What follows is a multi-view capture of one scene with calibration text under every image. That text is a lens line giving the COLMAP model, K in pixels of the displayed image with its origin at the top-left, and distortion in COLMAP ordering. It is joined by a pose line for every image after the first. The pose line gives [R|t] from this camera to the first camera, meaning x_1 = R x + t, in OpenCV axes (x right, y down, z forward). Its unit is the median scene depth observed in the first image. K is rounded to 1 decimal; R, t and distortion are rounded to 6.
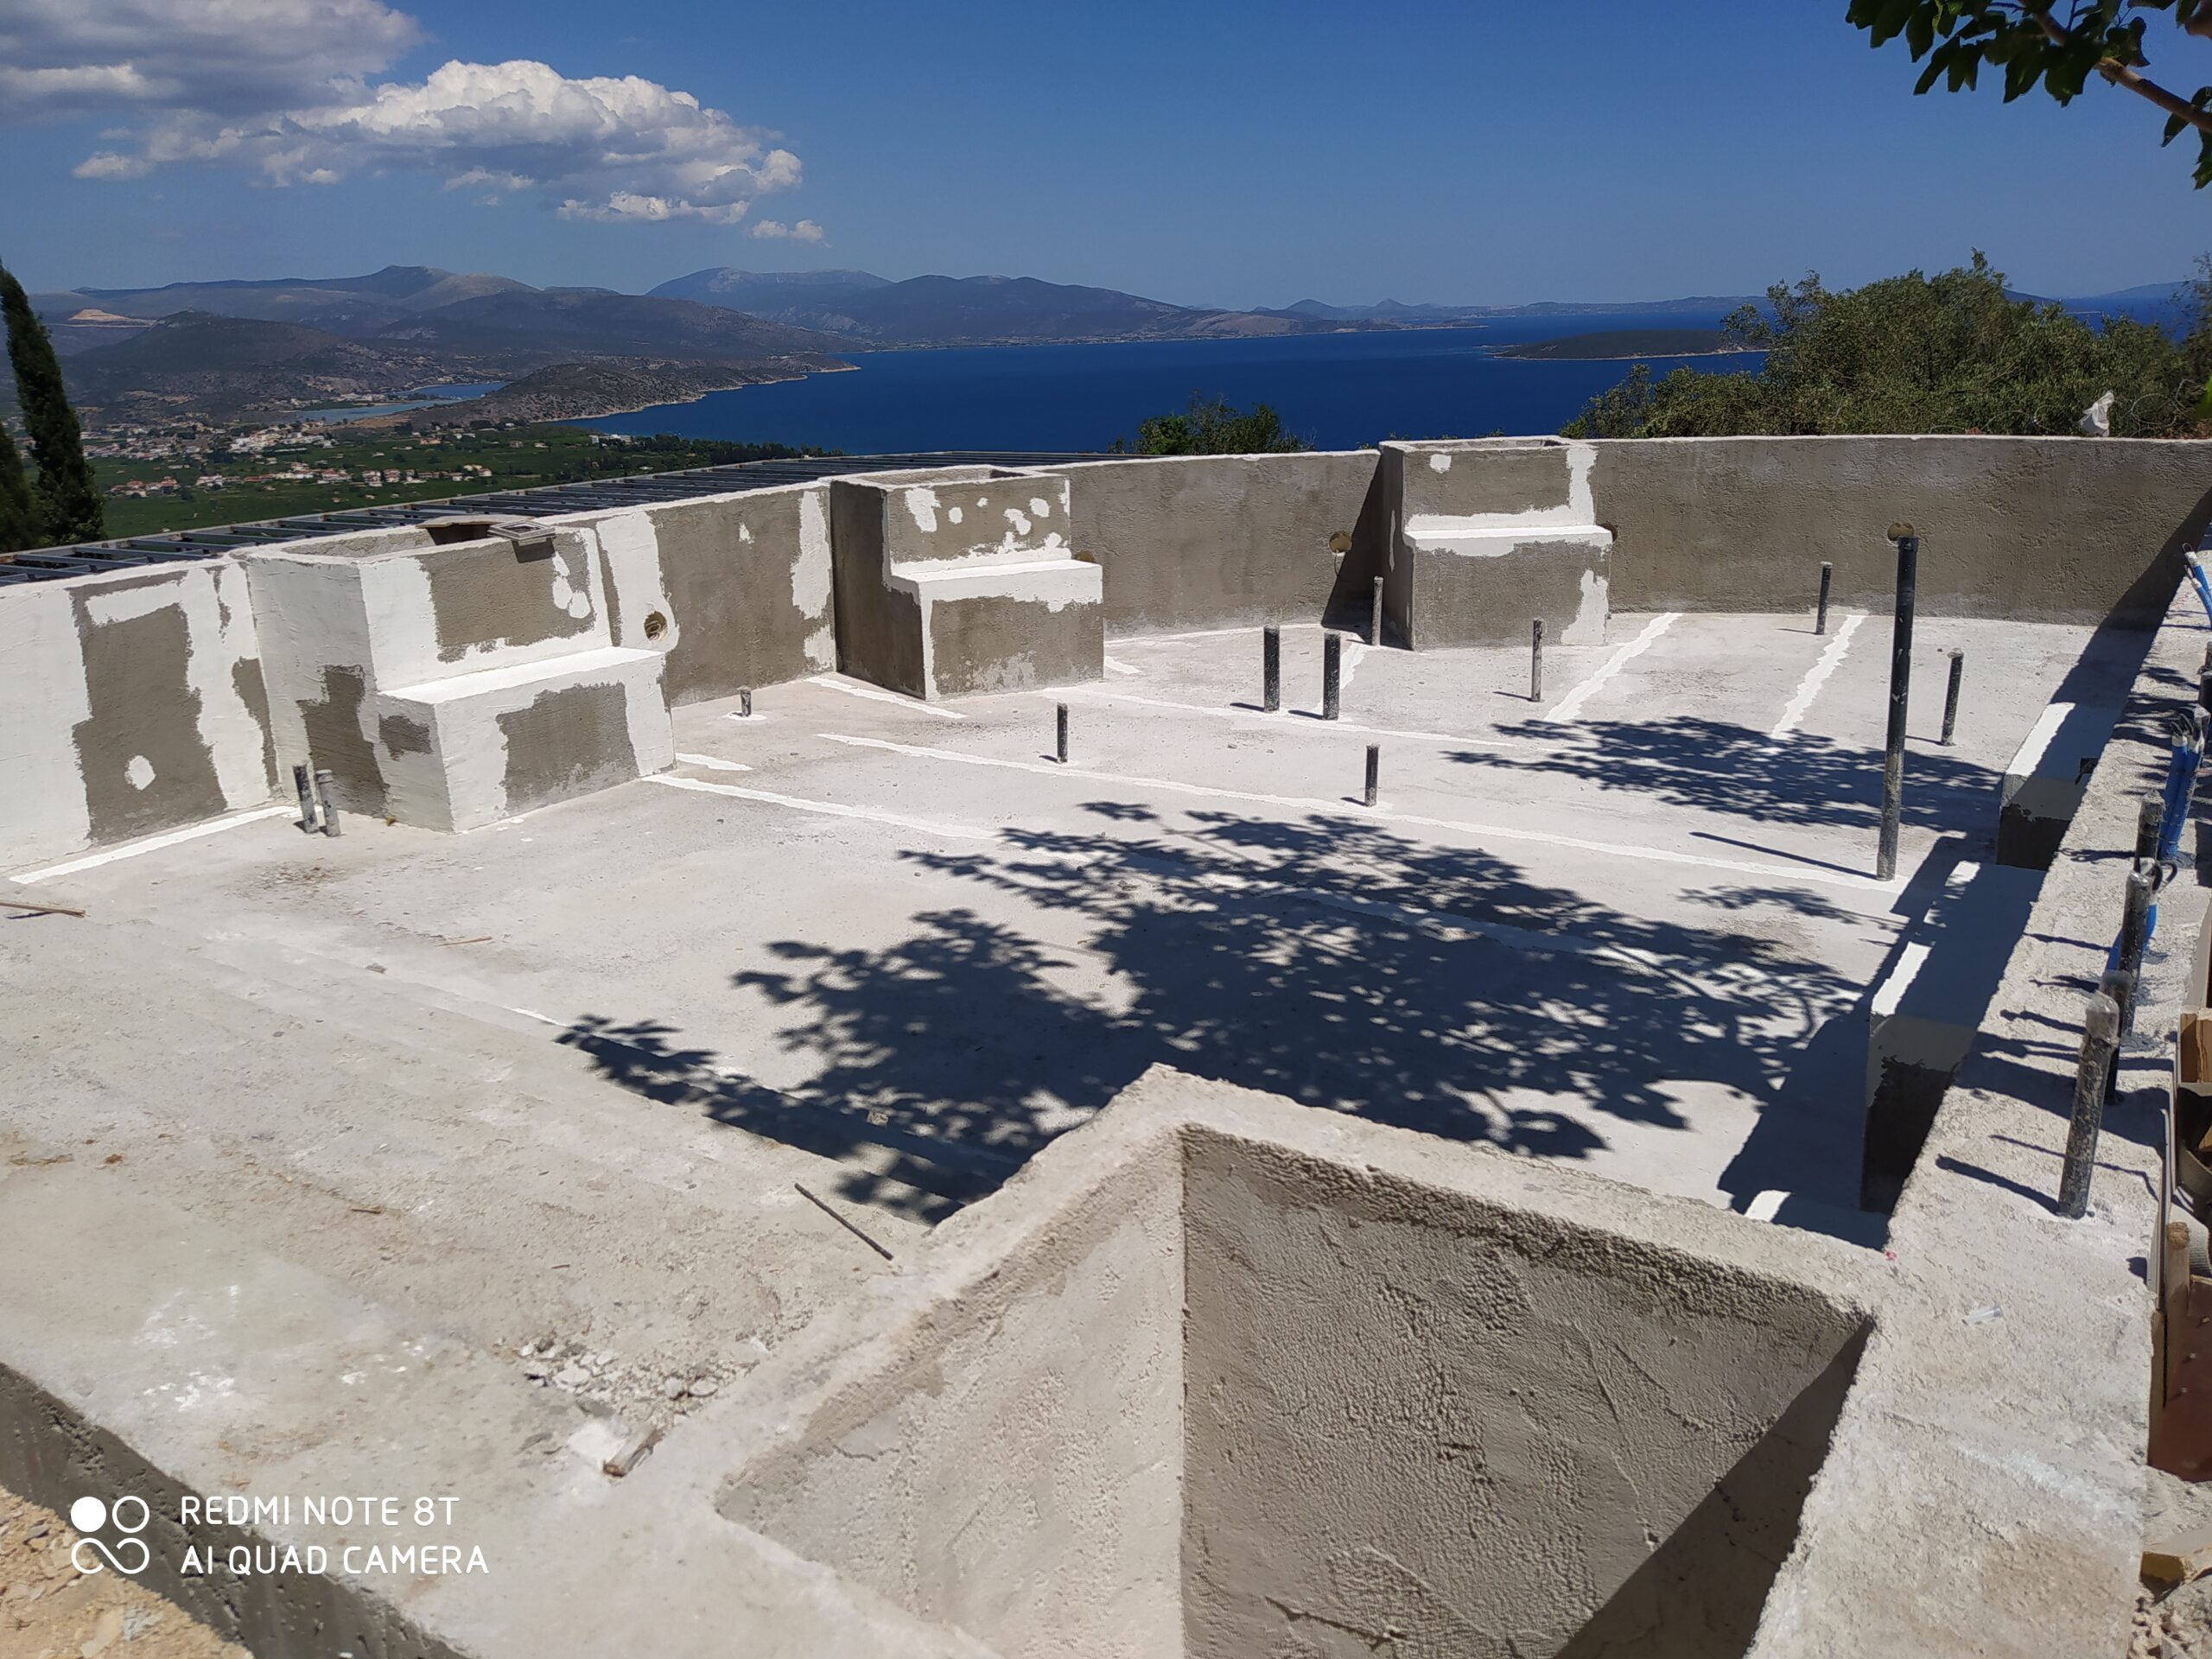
lens RADIAL K [[1698.3, 0, 1090.6], [0, 1698.3, 820.2], [0, 0, 1]] dist [0.125283, -0.203873]
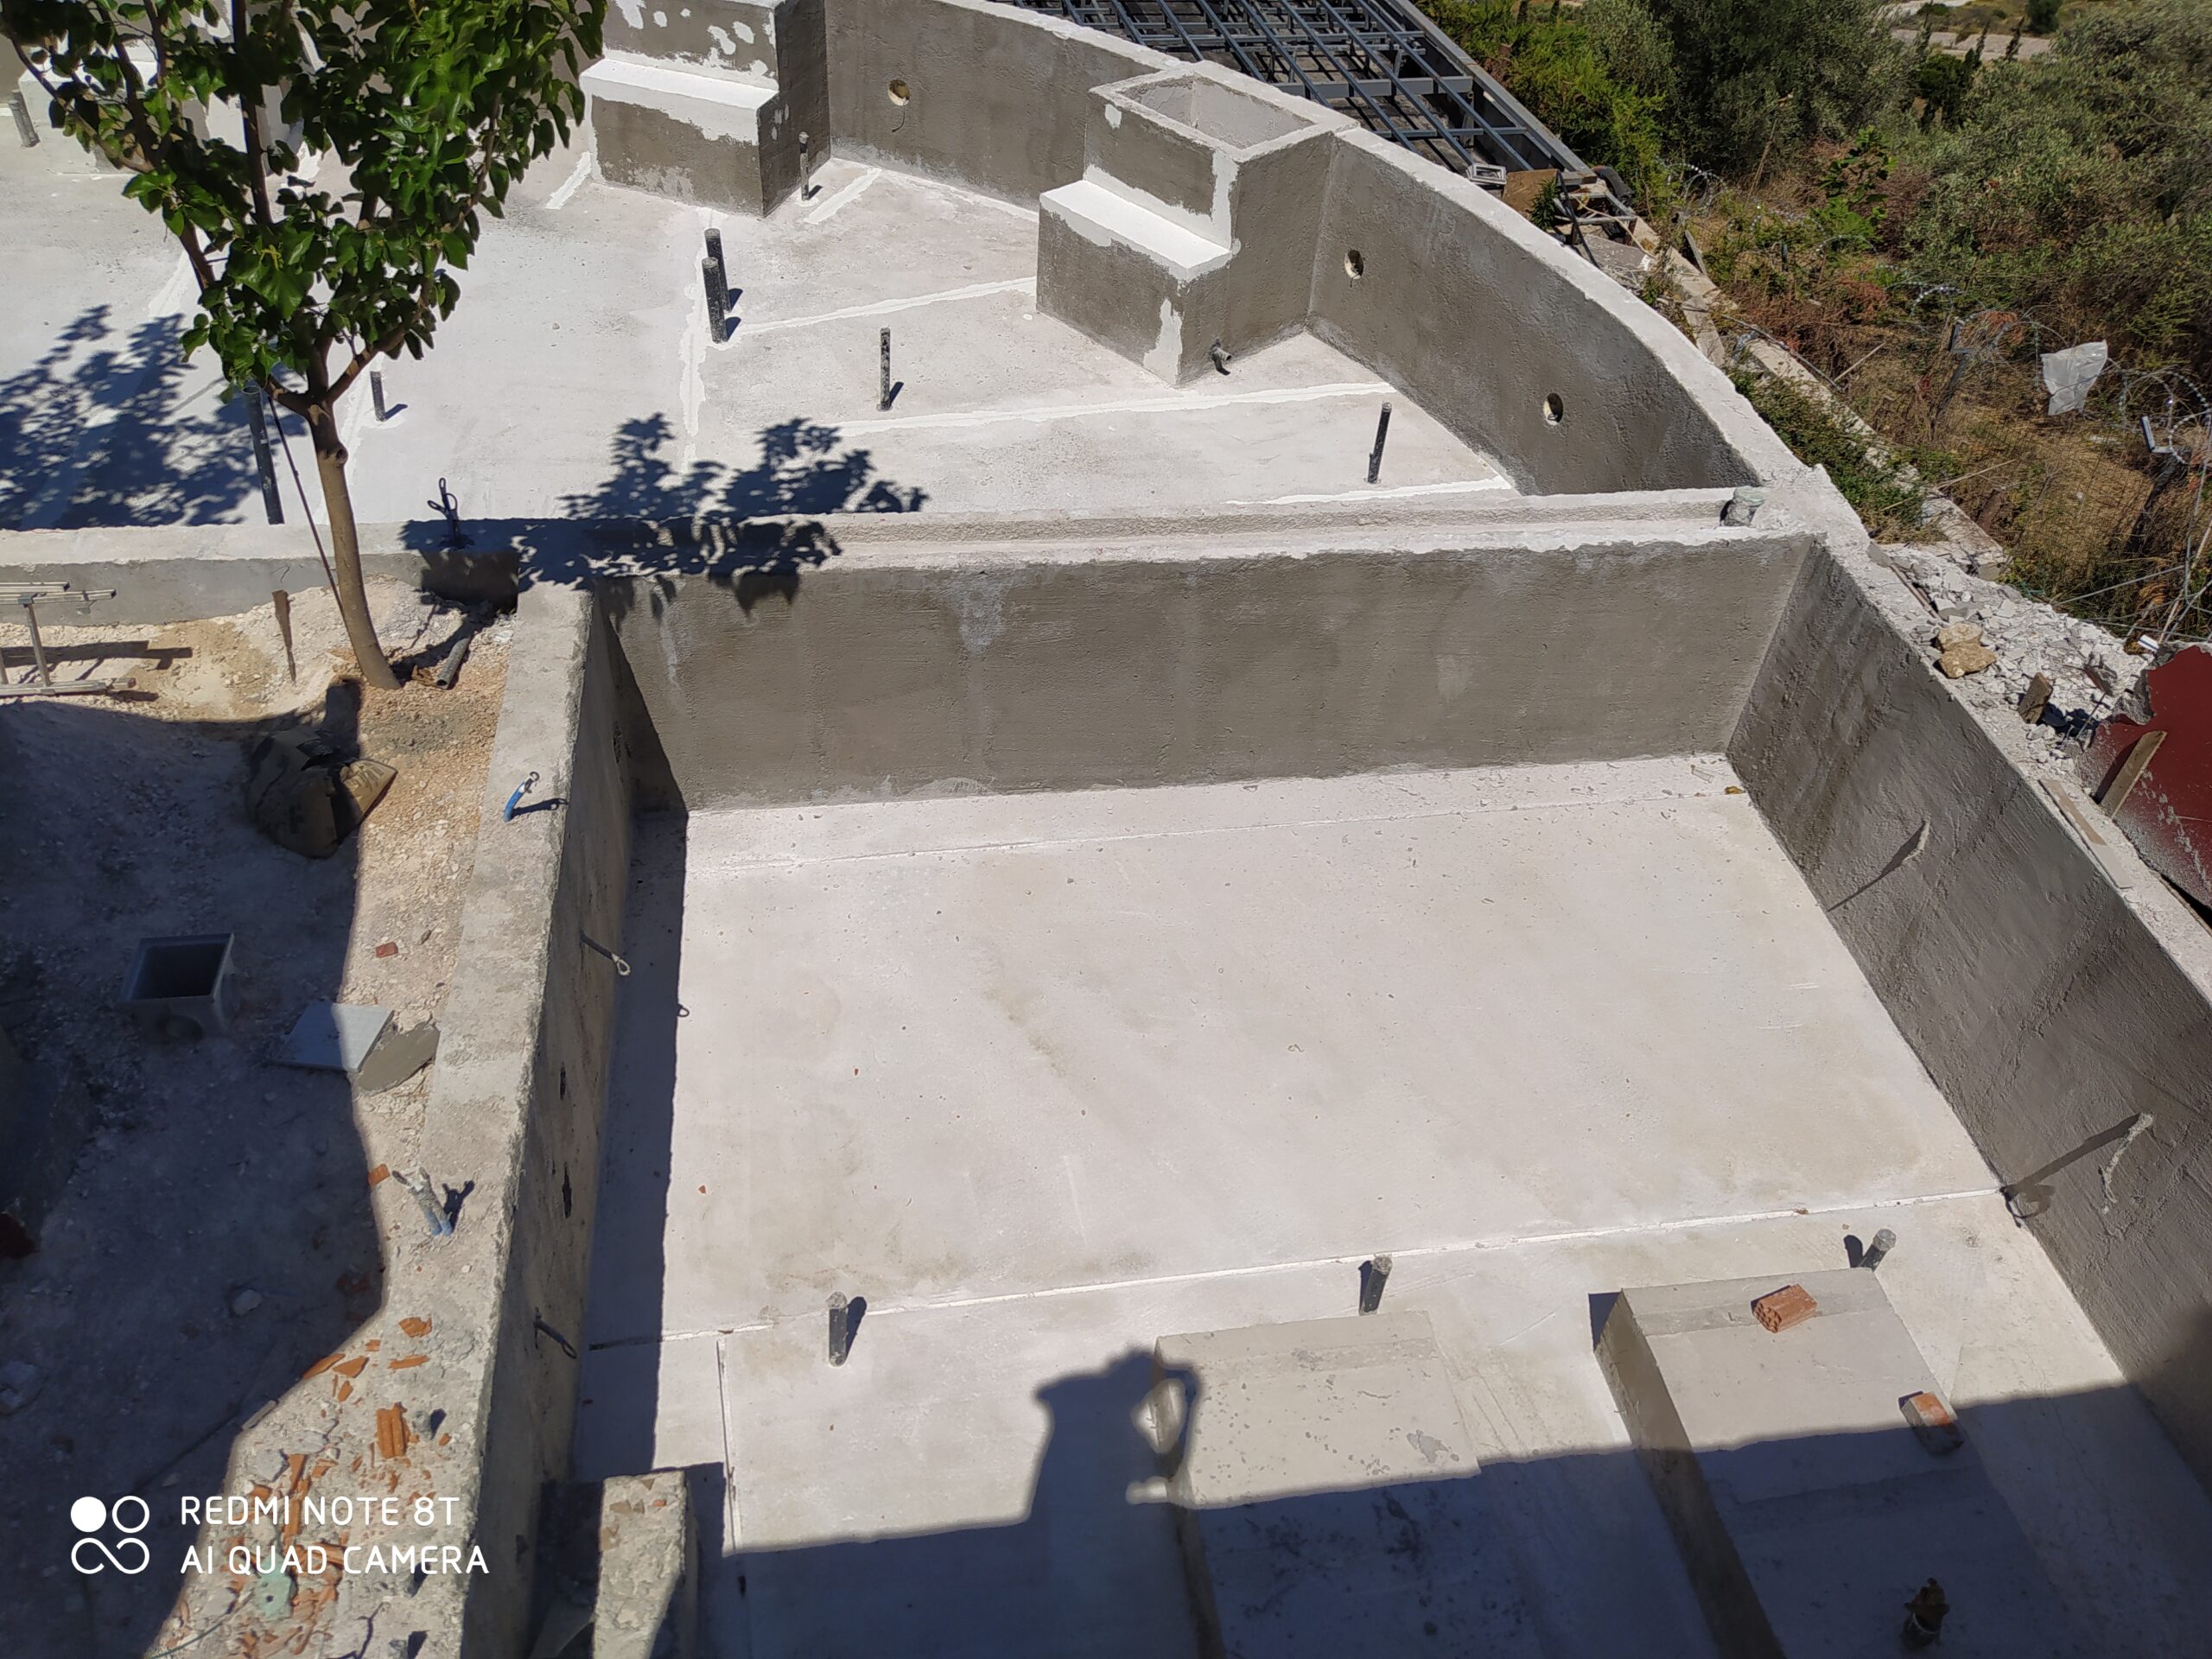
lens RADIAL K [[1708.2, 0, 1106.0], [0, 1708.2, 829.5], [0, 0, 1]] dist [0.123720, -0.213531]
pose [[0.673772, 0.548528, -0.495125, 0.984776], [-0.287150, 0.811745, 0.508542, -0.420893], [0.680865, -0.200466, 0.704440, 0.319388]]
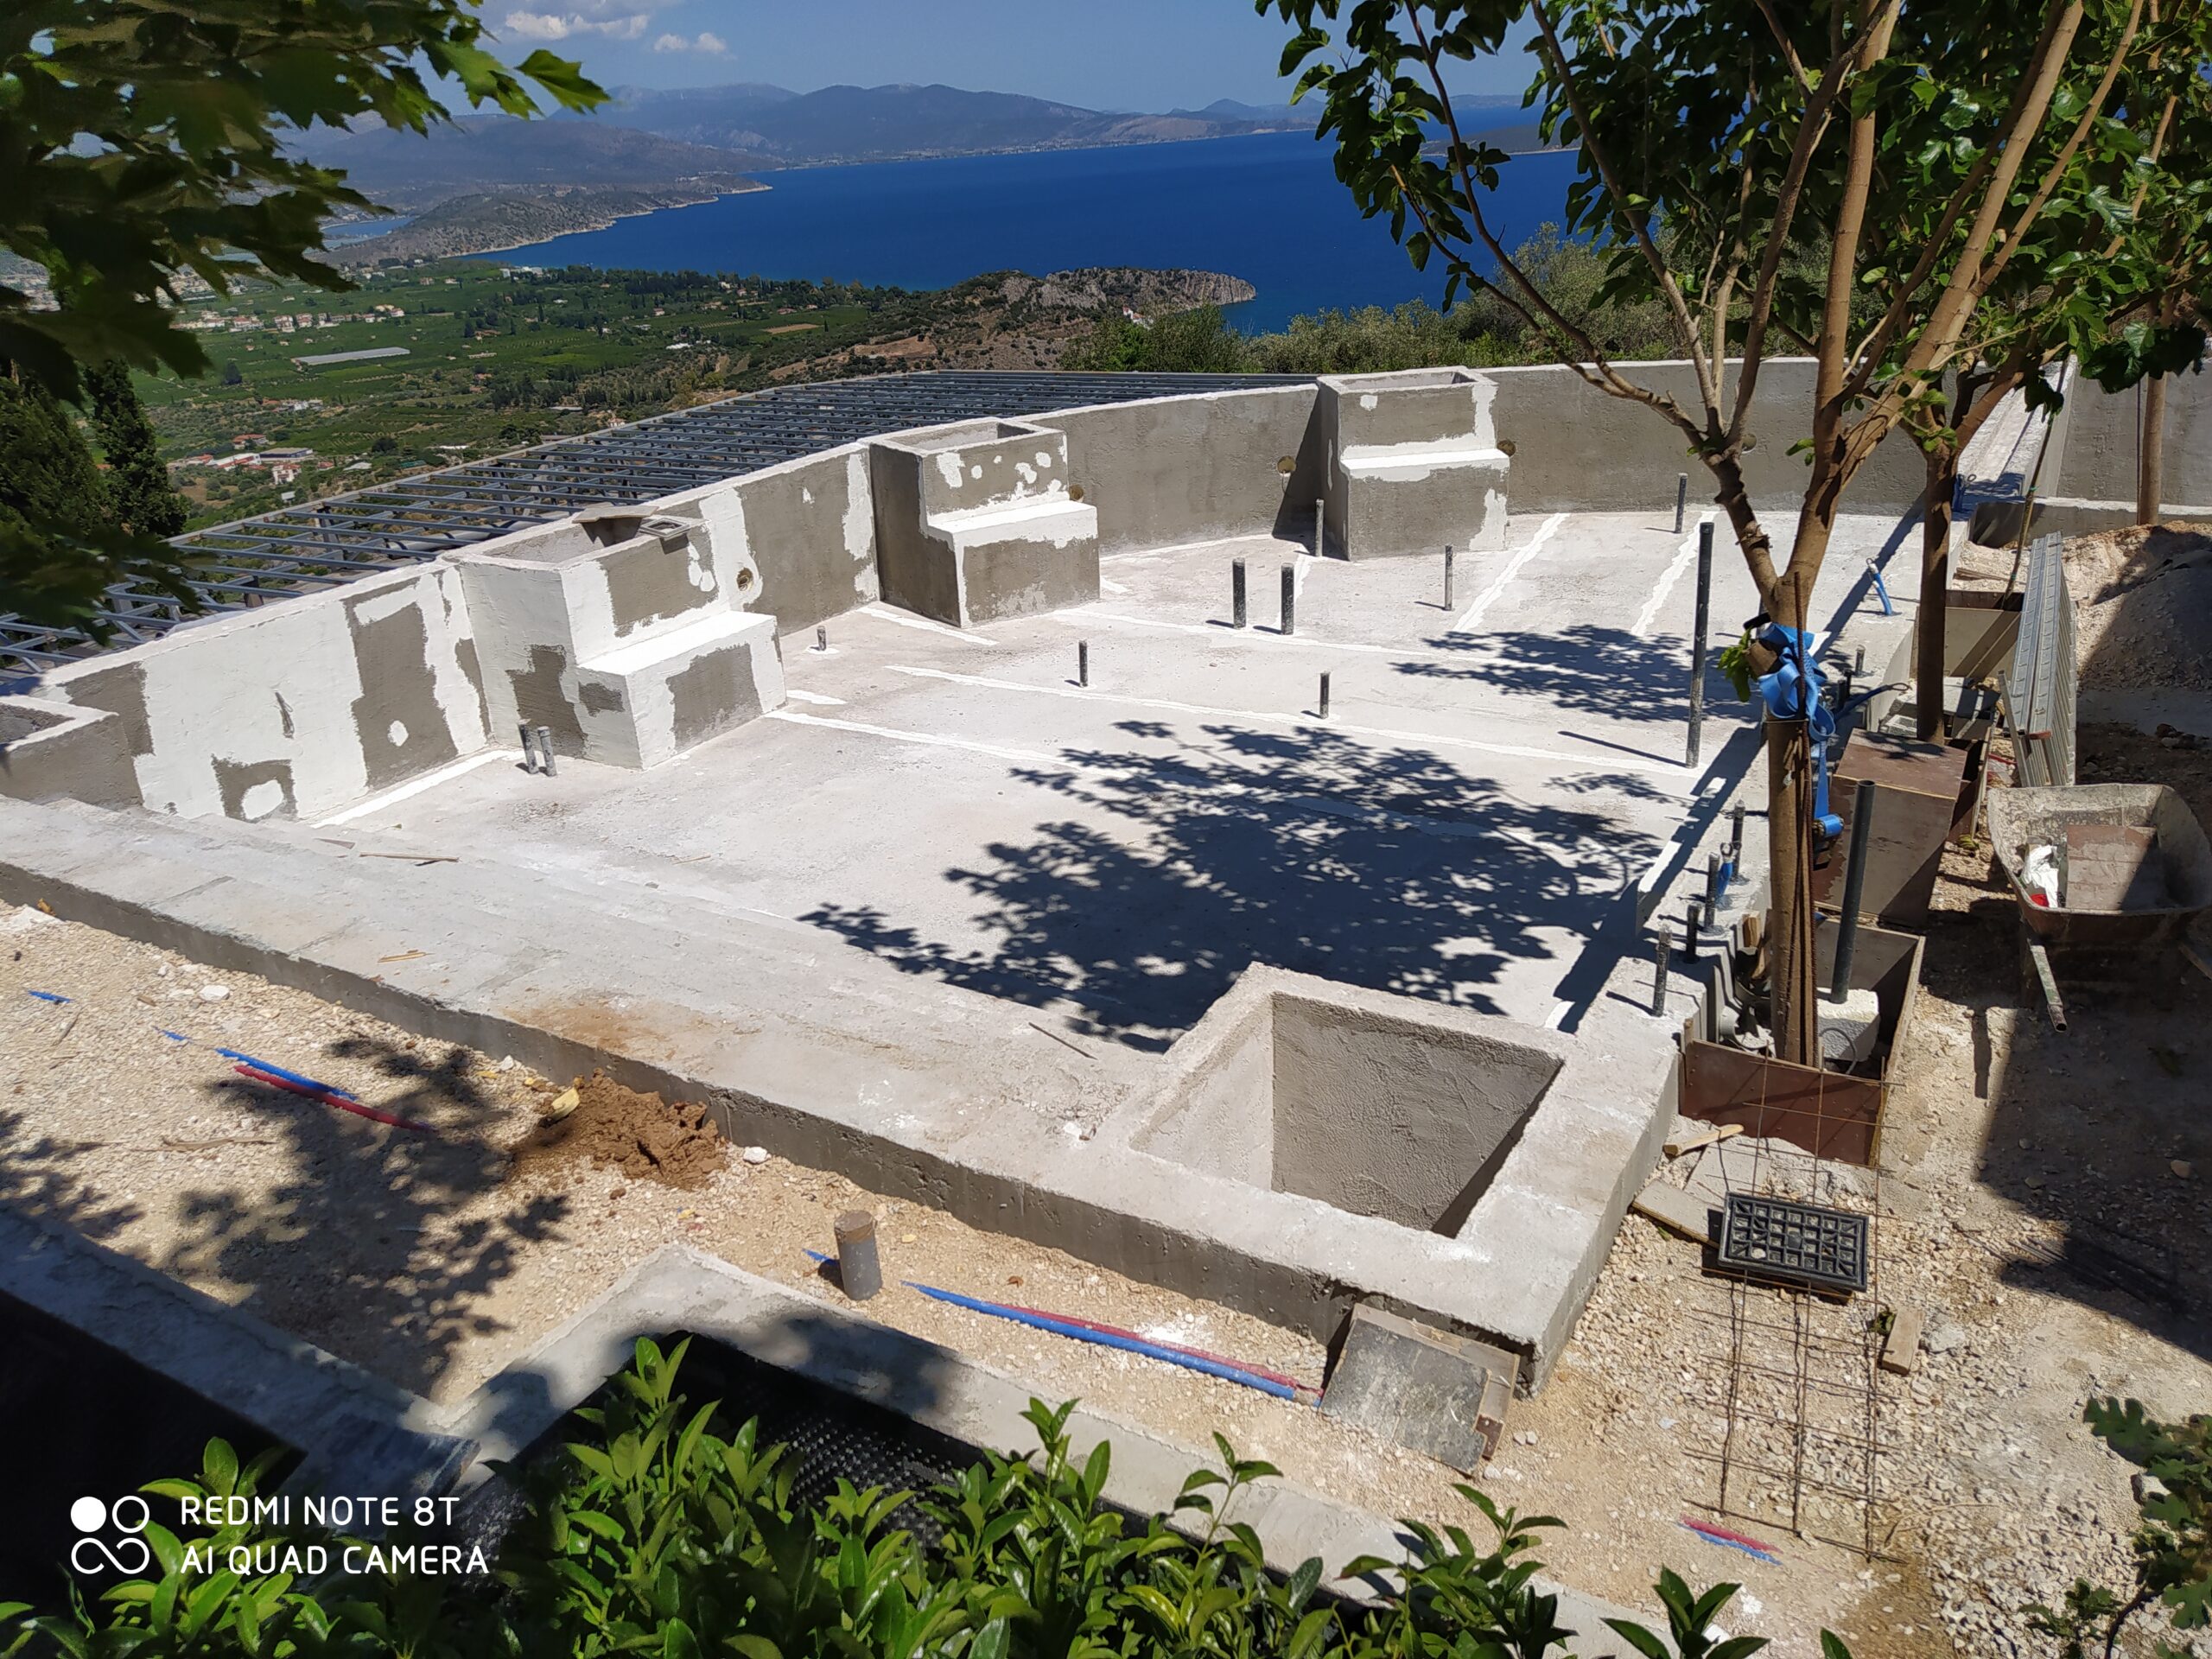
lens RADIAL K [[1708.2, 0, 1106.0], [0, 1708.2, 829.5], [0, 0, 1]] dist [0.123720, -0.213531]
pose [[0.997973, -0.041697, 0.048075, -0.058817], [0.035900, 0.992633, 0.115719, -0.066415], [-0.052546, -0.113759, 0.992118, -0.260781]]
